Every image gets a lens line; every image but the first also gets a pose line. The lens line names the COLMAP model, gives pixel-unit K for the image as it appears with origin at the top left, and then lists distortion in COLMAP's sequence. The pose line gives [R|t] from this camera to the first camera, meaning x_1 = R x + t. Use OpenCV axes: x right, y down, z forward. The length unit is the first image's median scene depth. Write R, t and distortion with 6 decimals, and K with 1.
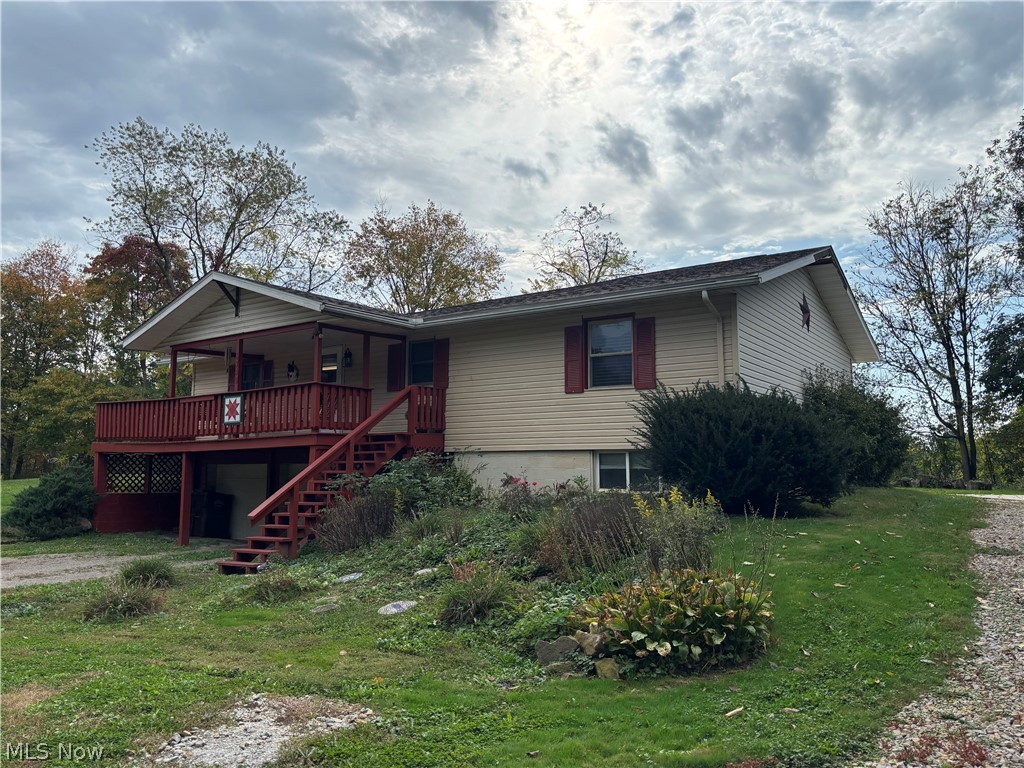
lens RADIAL K [[772.5, 0, 512.4], [0, 772.5, 388.6], [0, 0, 1]] dist [0.025867, -0.001790]
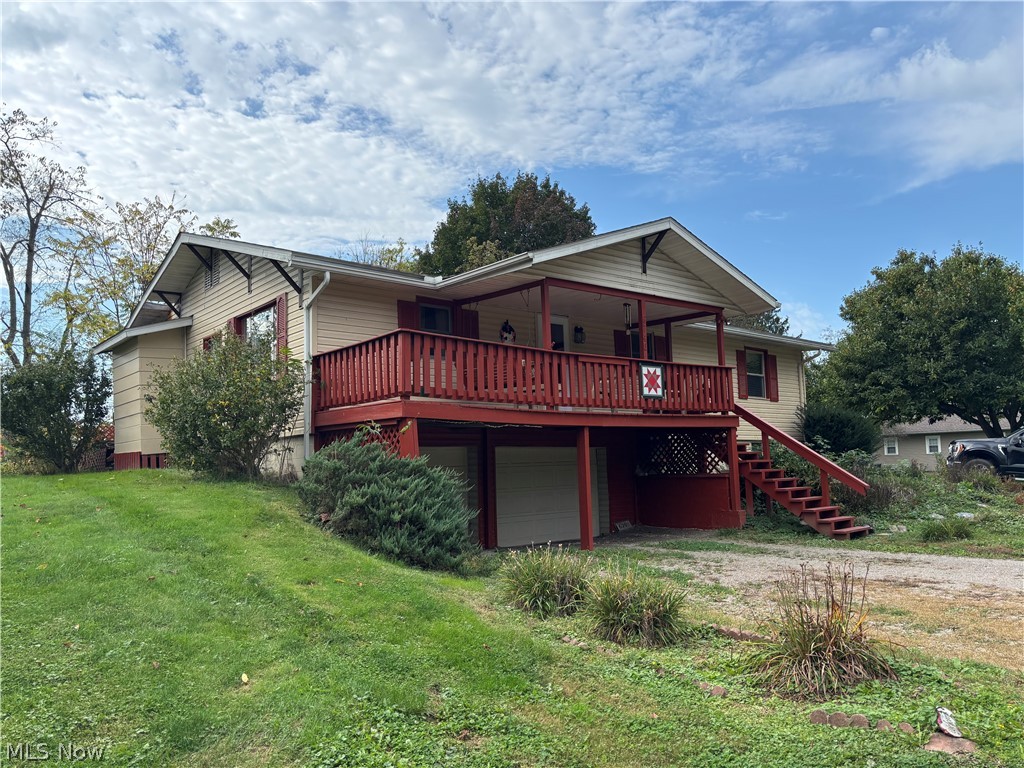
lens RADIAL K [[772.5, 0, 513.0], [0, 772.5, 380.6], [0, 0, 1]] dist [0.025867, -0.001790]
pose [[0.277134, 0.079558, 0.957532, -1.219801], [-0.098557, 0.993663, -0.054035, 0.087934], [-0.955763, -0.079397, 0.283219, 0.890087]]
